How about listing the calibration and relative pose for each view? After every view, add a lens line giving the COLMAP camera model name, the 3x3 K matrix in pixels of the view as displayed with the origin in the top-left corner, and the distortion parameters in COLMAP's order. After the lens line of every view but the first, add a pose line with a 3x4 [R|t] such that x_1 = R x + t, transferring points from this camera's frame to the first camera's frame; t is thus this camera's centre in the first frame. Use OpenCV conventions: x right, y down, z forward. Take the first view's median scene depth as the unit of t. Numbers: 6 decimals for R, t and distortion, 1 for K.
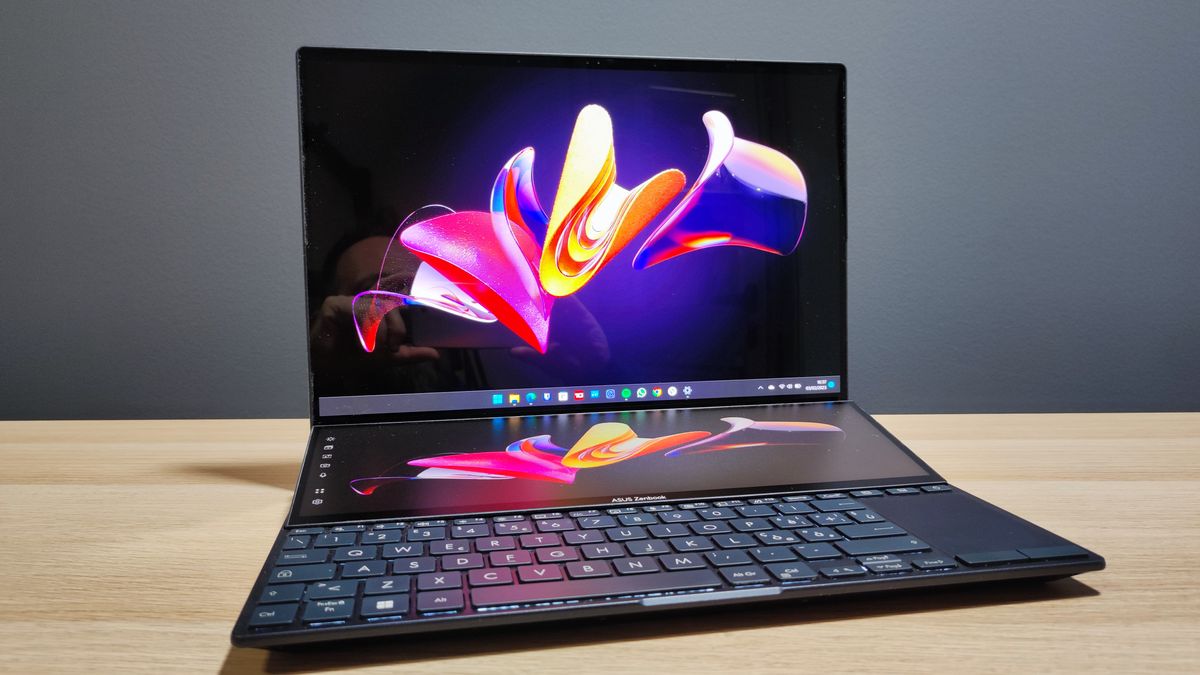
lens RADIAL K [[918.9, 0, 600.0], [0, 918.9, 337.5], [0, 0, 1]] dist [-0.001974, -0.002414]
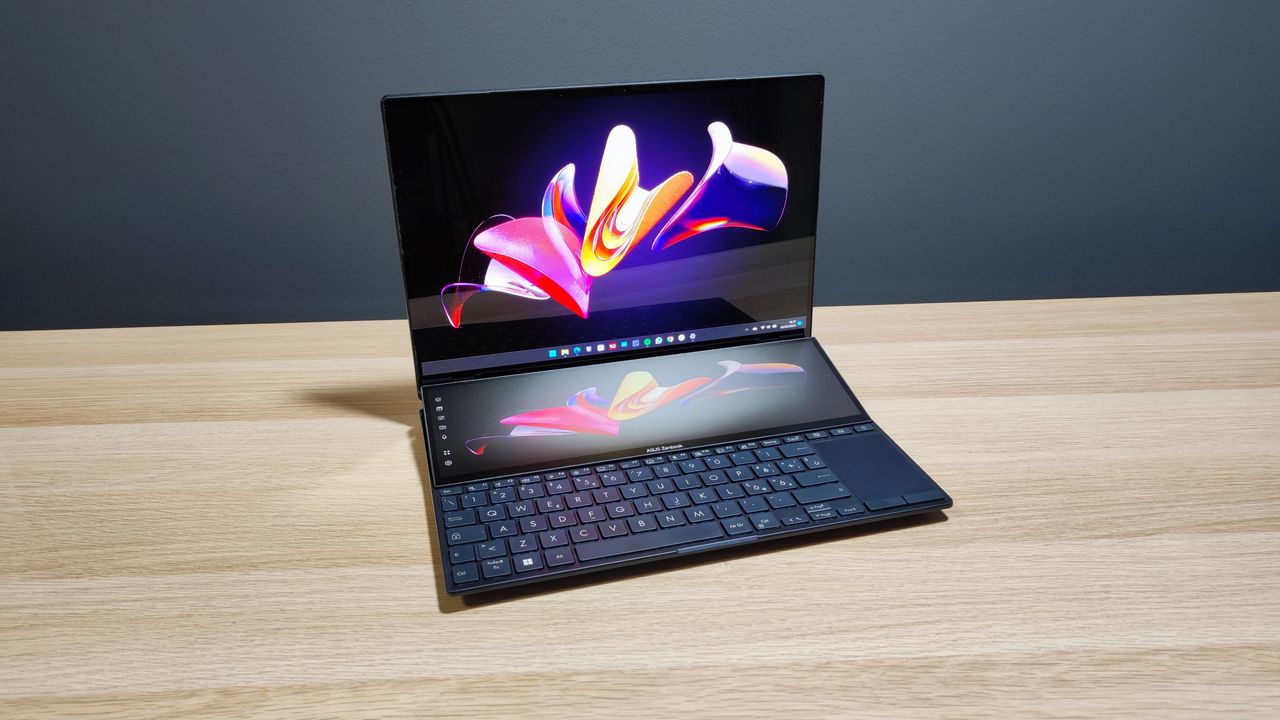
lens RADIAL K [[967.1, 0, 641.6], [0, 967.1, 388.1], [0, 0, 1]] dist [0.011159, -0.001148]
pose [[0.996915, -0.033809, 0.070837, -0.084540], [0.006569, 0.935250, 0.353926, -0.387780], [-0.078216, -0.352368, 0.932587, -0.346180]]
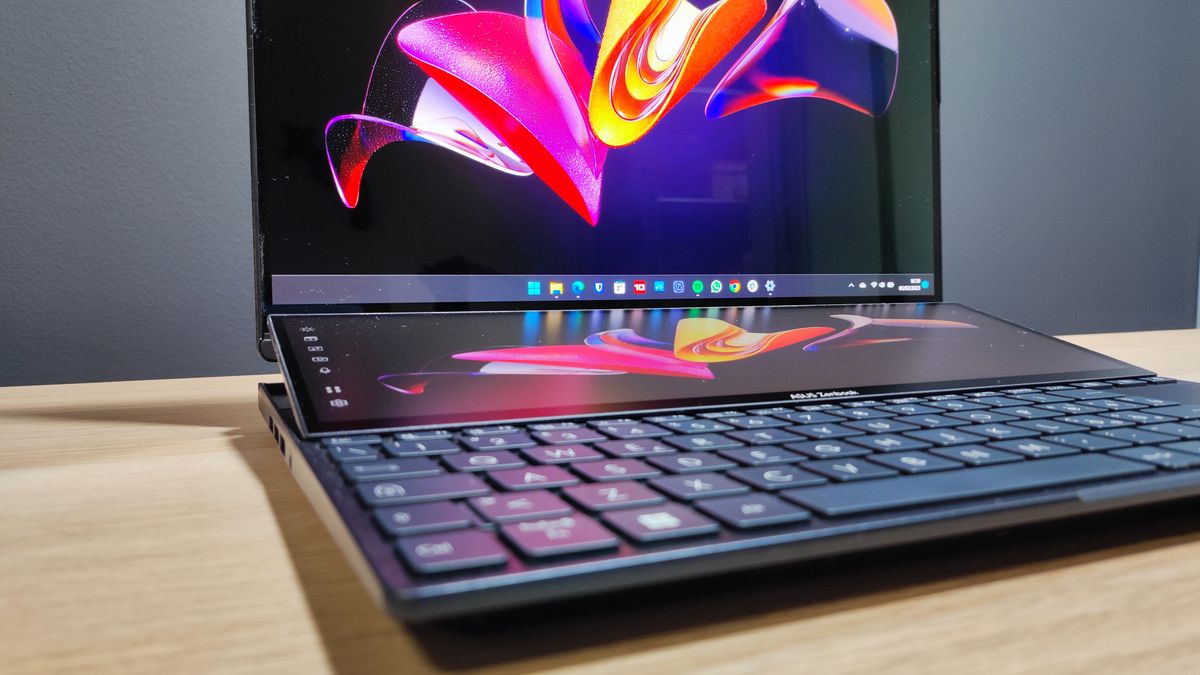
lens RADIAL K [[918.9, 0, 600.0], [0, 918.9, 337.5], [0, 0, 1]] dist [-0.001974, -0.002414]
pose [[0.970884, -0.007088, 0.239446, -0.230658], [0.014352, 0.999488, -0.028607, 0.125585], [-0.239121, 0.031210, 0.970488, 0.322023]]
